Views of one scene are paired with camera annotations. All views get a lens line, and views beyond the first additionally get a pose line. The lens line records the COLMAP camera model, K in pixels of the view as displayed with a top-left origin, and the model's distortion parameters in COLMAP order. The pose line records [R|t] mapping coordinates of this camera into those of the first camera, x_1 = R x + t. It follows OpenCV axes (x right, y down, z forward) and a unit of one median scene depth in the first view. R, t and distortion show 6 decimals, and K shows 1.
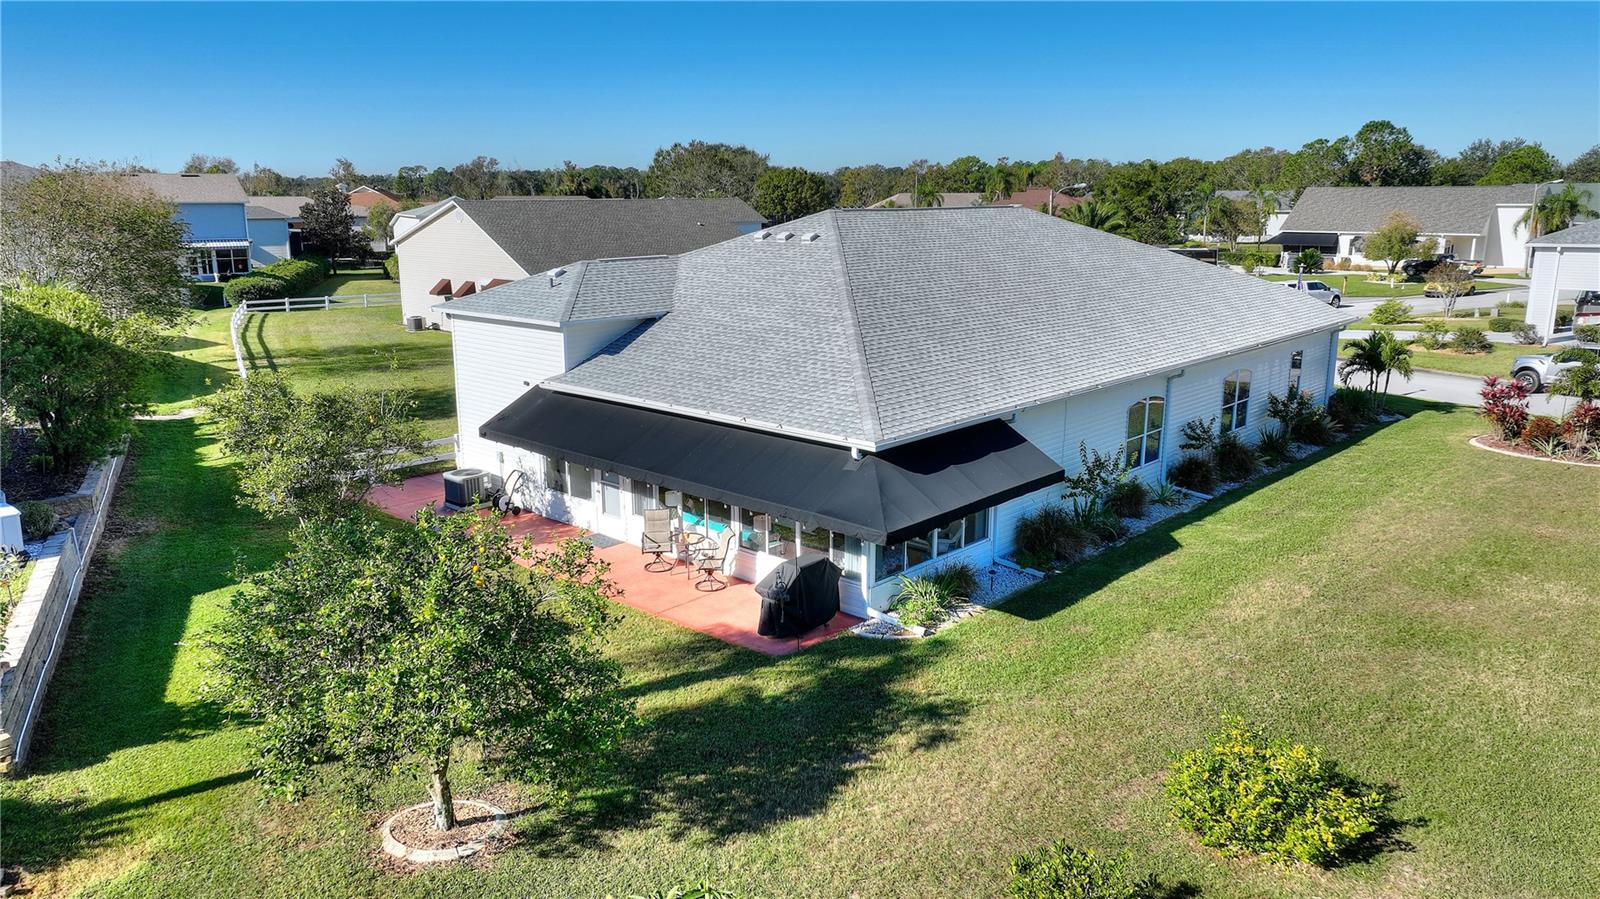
lens RADIAL K [[1104.0, 0, 827.7], [0, 1104.0, 447.9], [0, 0, 1]] dist [0.034121, 0.000813]
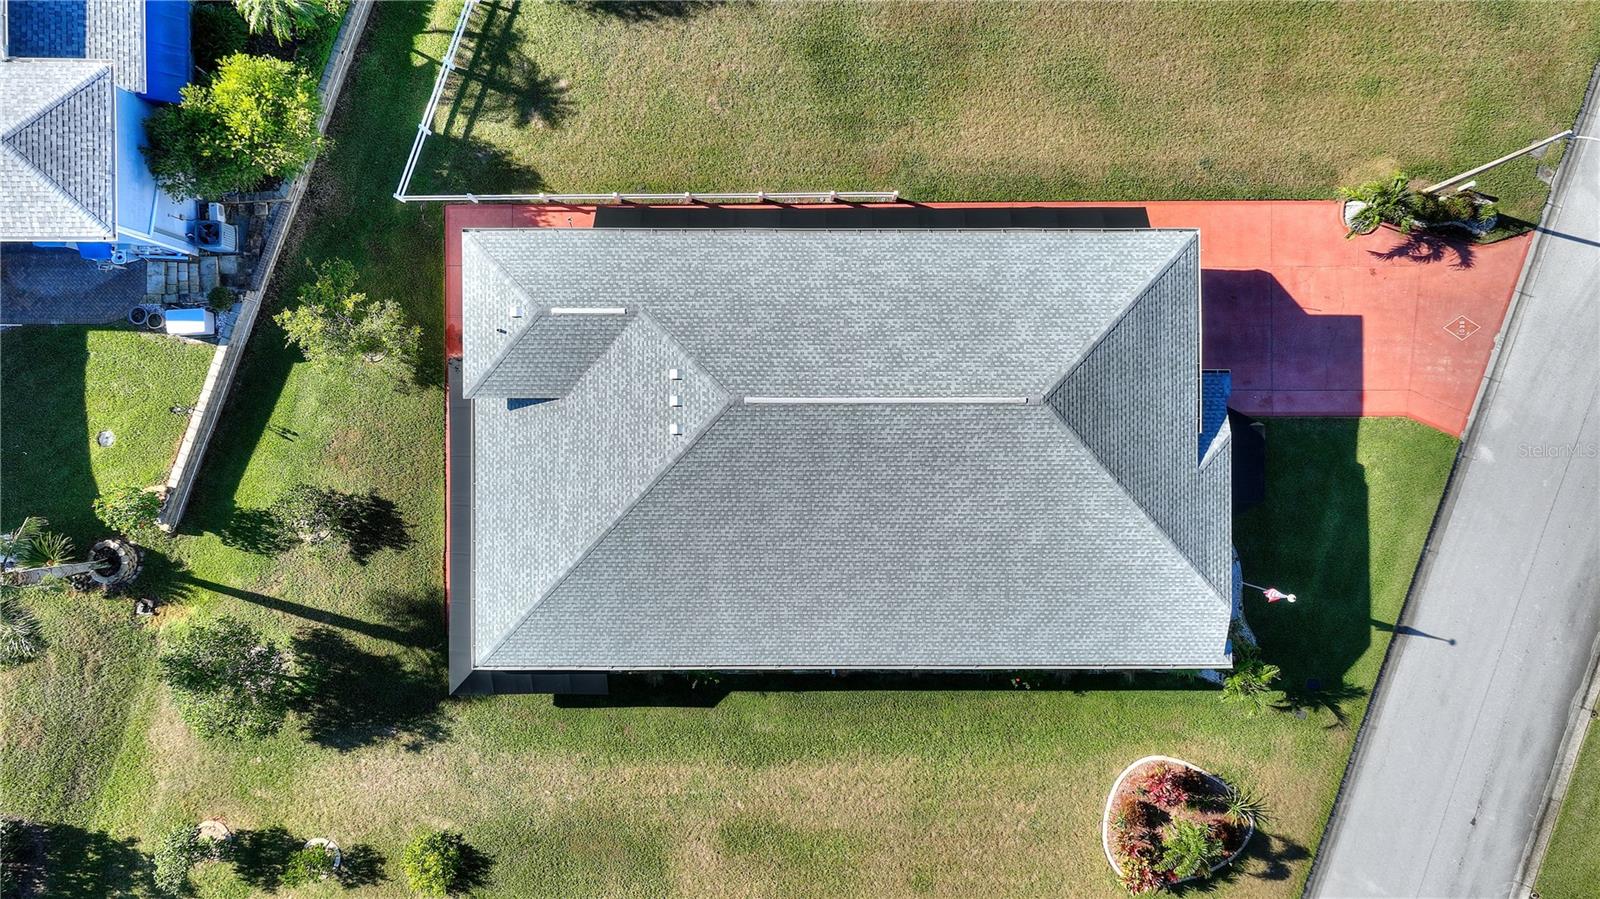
lens RADIAL K [[1120.2, 0, 805.1], [0, 1120.2, 449.6], [0, 0, 1]] dist [-0.003673, 0.026240]
pose [[0.671827, 0.740573, -0.014148, 0.162826], [-0.168918, 0.171779, 0.970546, -1.805542], [0.721190, -0.649649, 0.240502, 1.028145]]
